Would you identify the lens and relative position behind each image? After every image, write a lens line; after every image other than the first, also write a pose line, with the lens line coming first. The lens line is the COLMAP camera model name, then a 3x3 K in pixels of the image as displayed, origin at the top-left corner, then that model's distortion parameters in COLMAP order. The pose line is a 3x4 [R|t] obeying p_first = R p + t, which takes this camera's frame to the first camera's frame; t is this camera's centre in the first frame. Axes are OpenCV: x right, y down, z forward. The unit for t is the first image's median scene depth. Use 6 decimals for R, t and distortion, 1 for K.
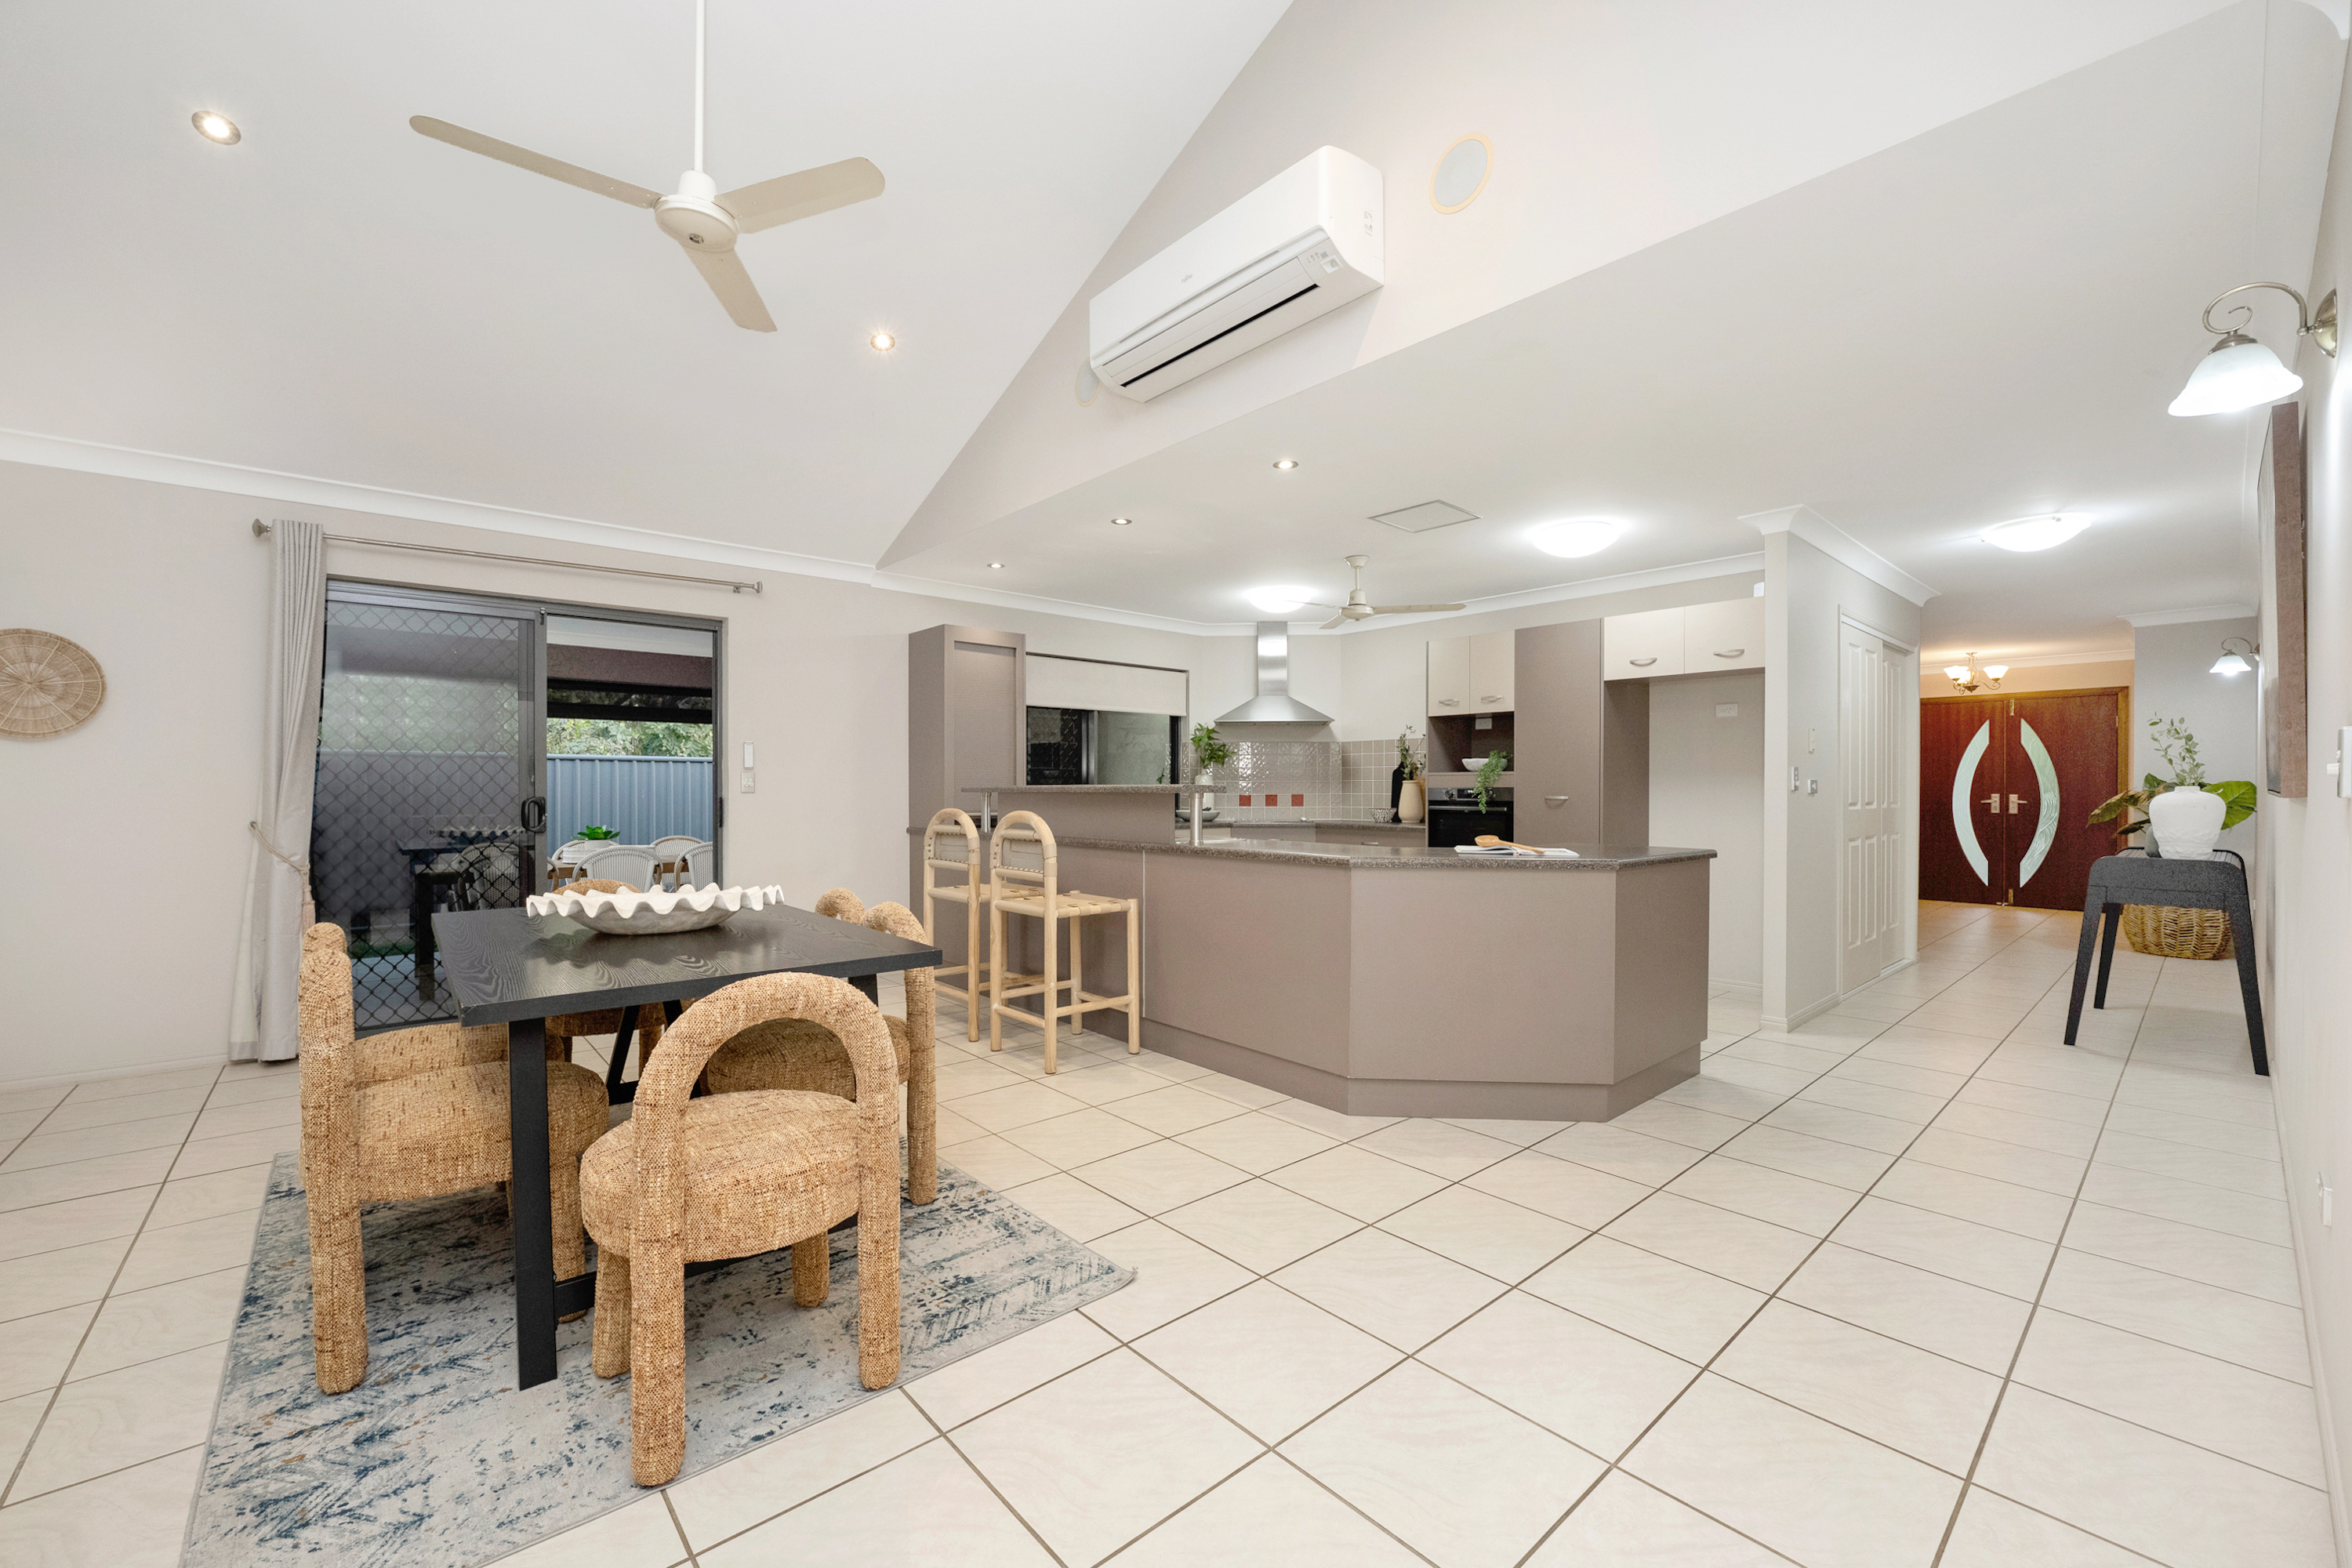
lens RADIAL K [[940.7, 0, 1181.4], [0, 940.7, 791.3], [0, 0, 1]] dist [-0.012248, -0.000012]
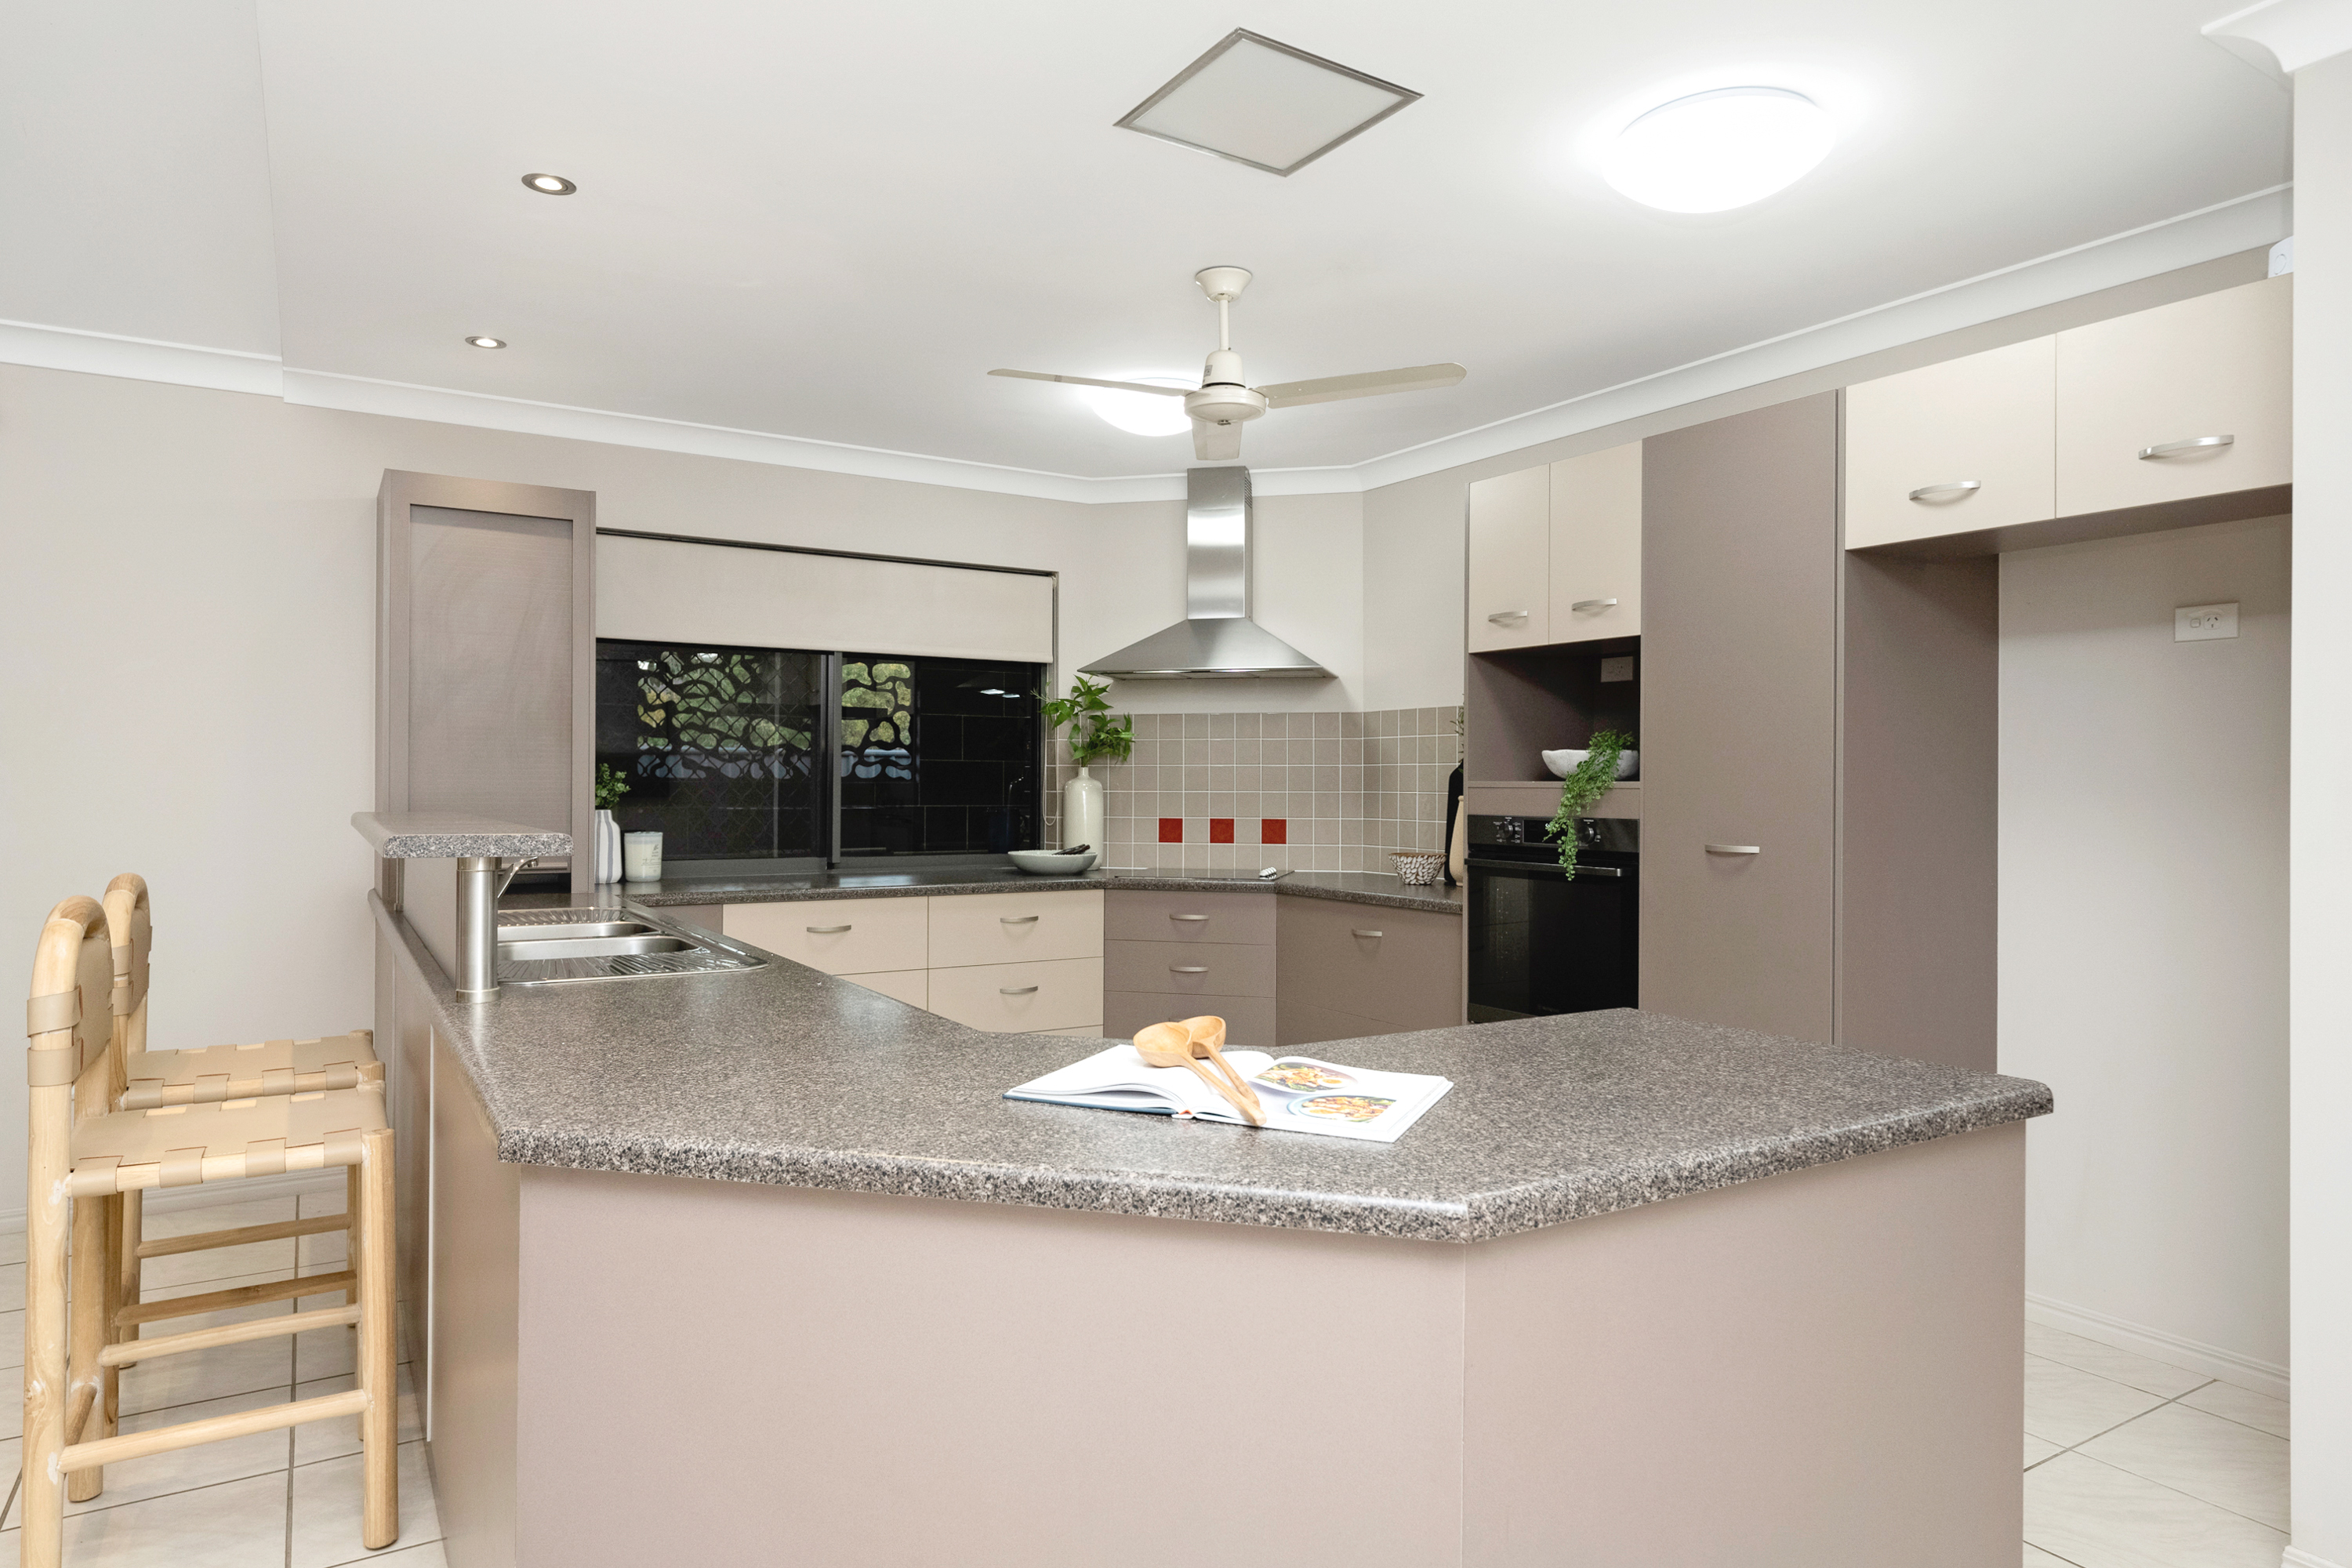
lens RADIAL K [[1389.3, 0, 1176.0], [0, 1389.3, 784.0], [0, 0, 1]] dist [0.002265, 0.000307]
pose [[0.986814, 0.004967, -0.161785, 0.247169], [-0.005470, 0.999981, -0.002663, -0.016904], [0.161769, 0.003513, 0.986822, 0.355282]]
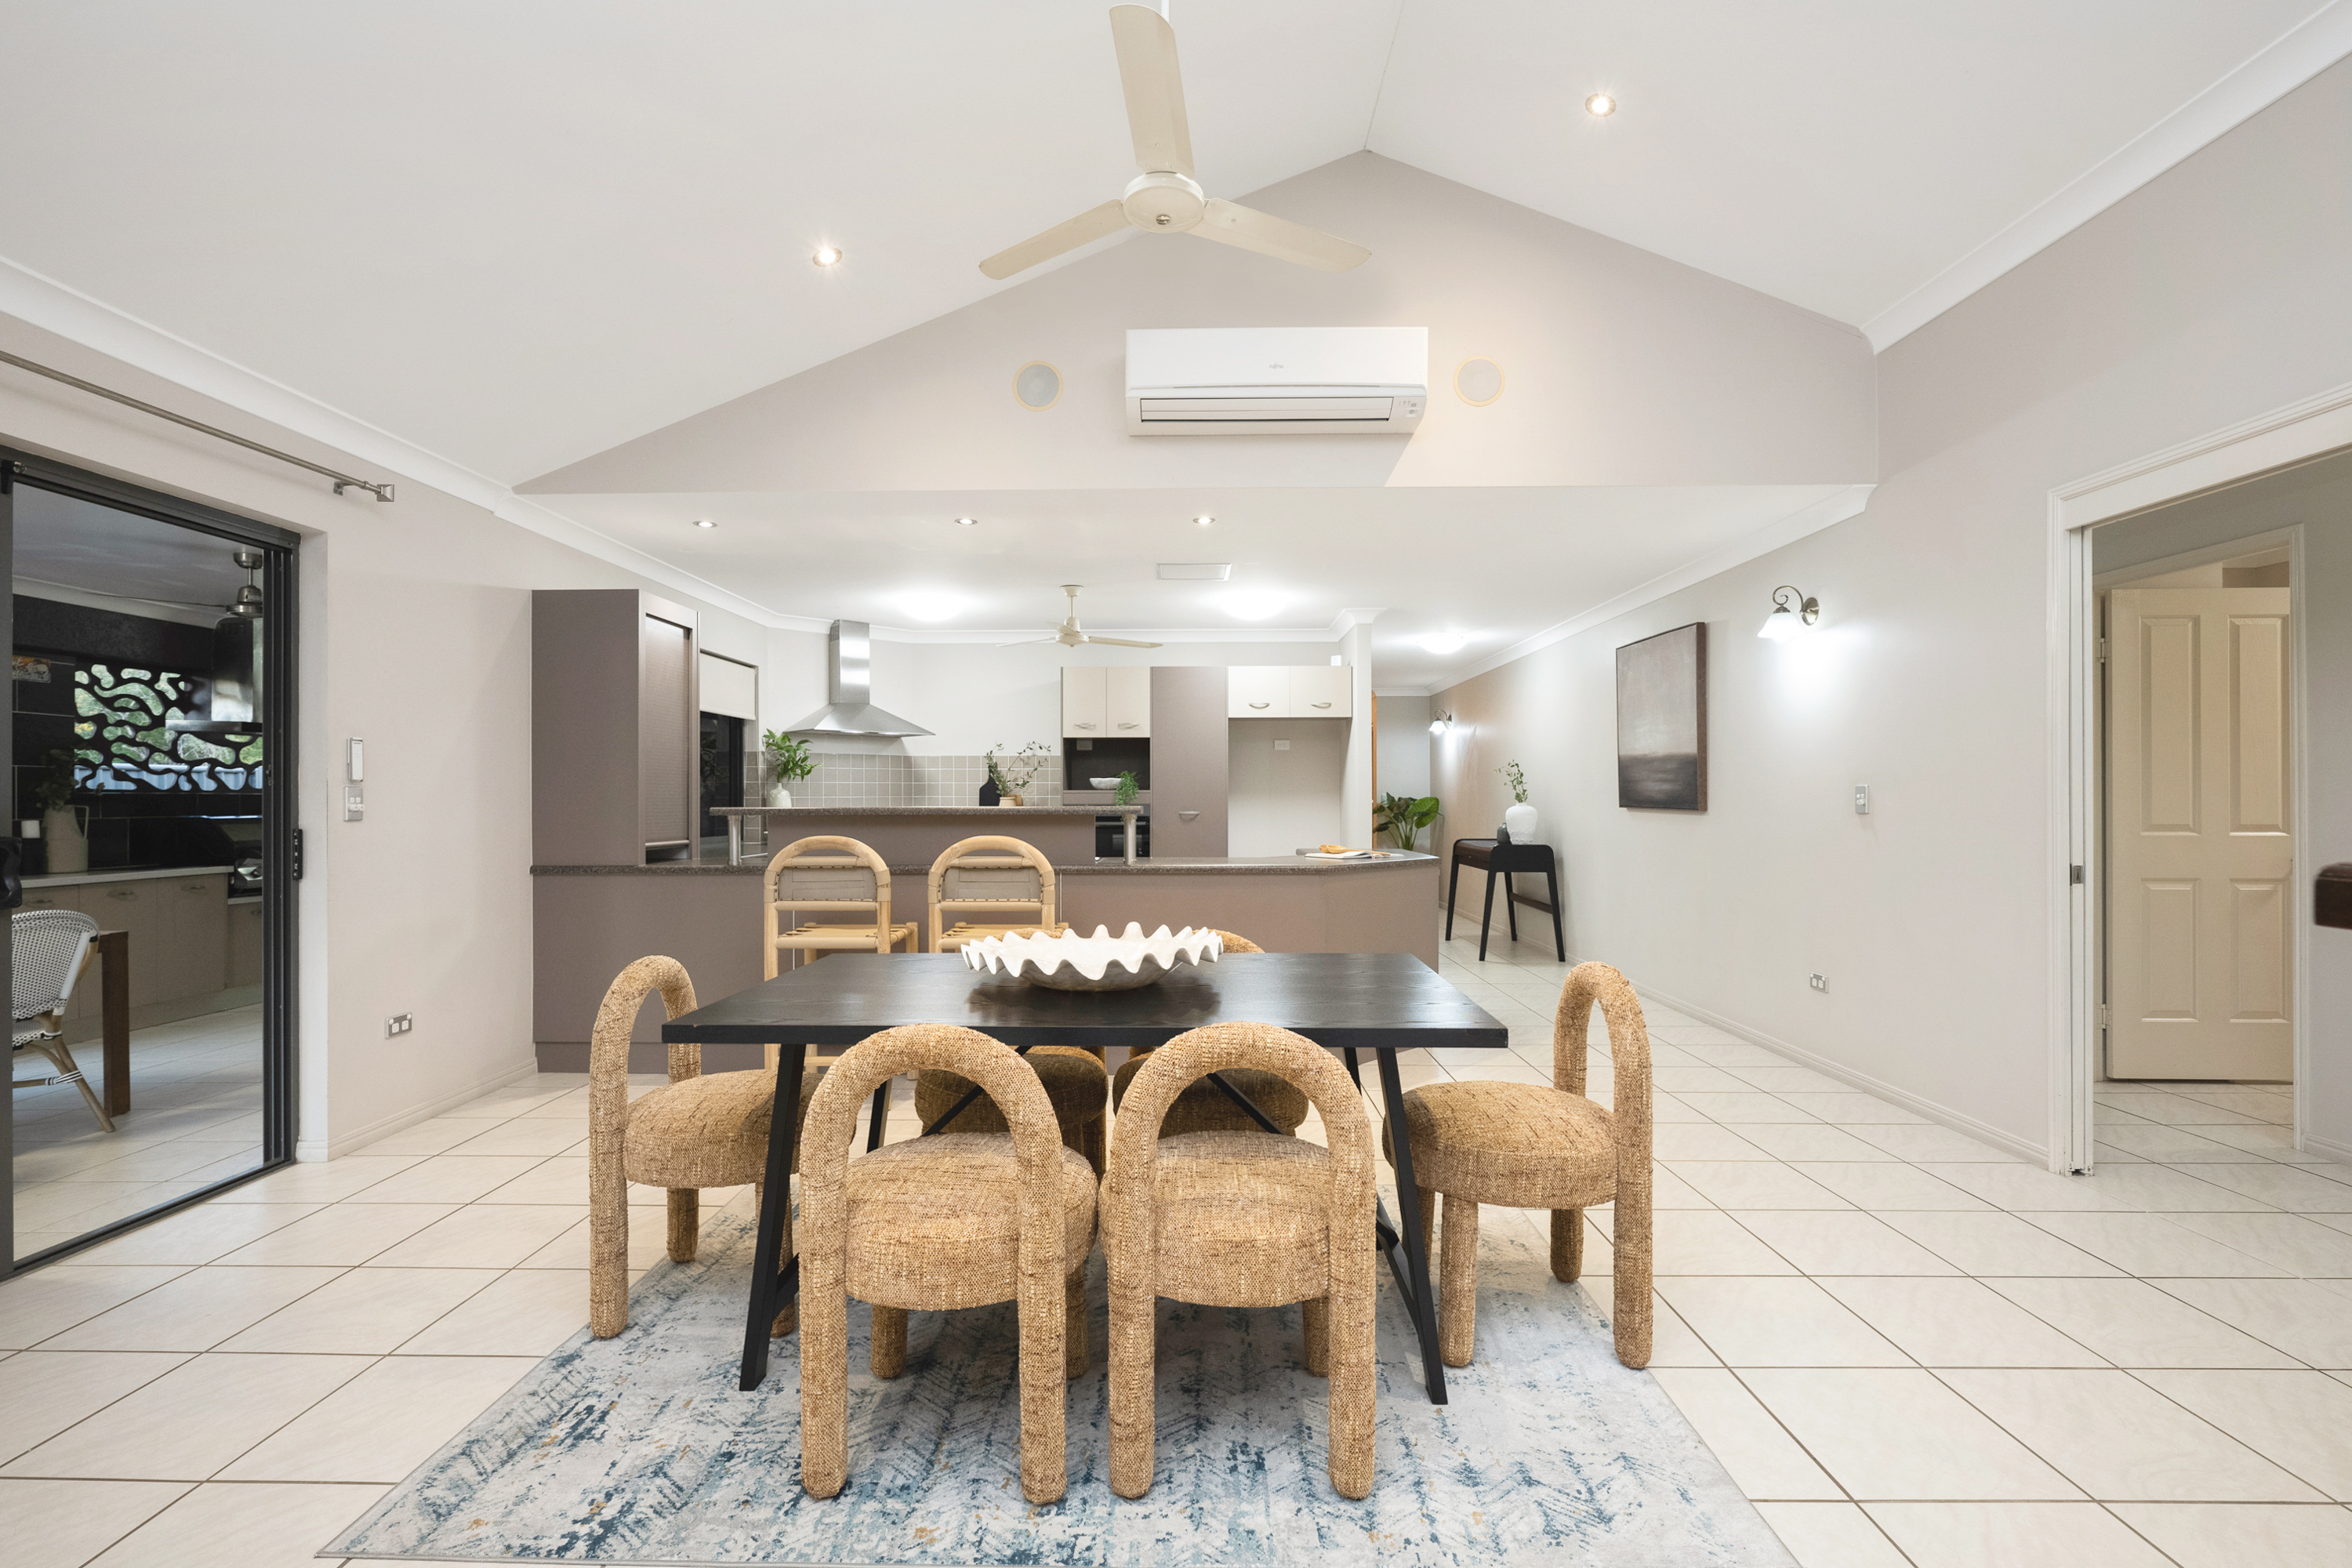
lens RADIAL K [[1018.1, 0, 1176.0], [0, 1018.1, 784.0], [0, 0, 1]] dist [-0.000579, -0.000183]
pose [[0.671997, 0.008624, 0.740504, -0.538979], [0.003735, 0.999880, -0.015034, -0.009707], [-0.740545, 0.012868, 0.671884, 0.138313]]
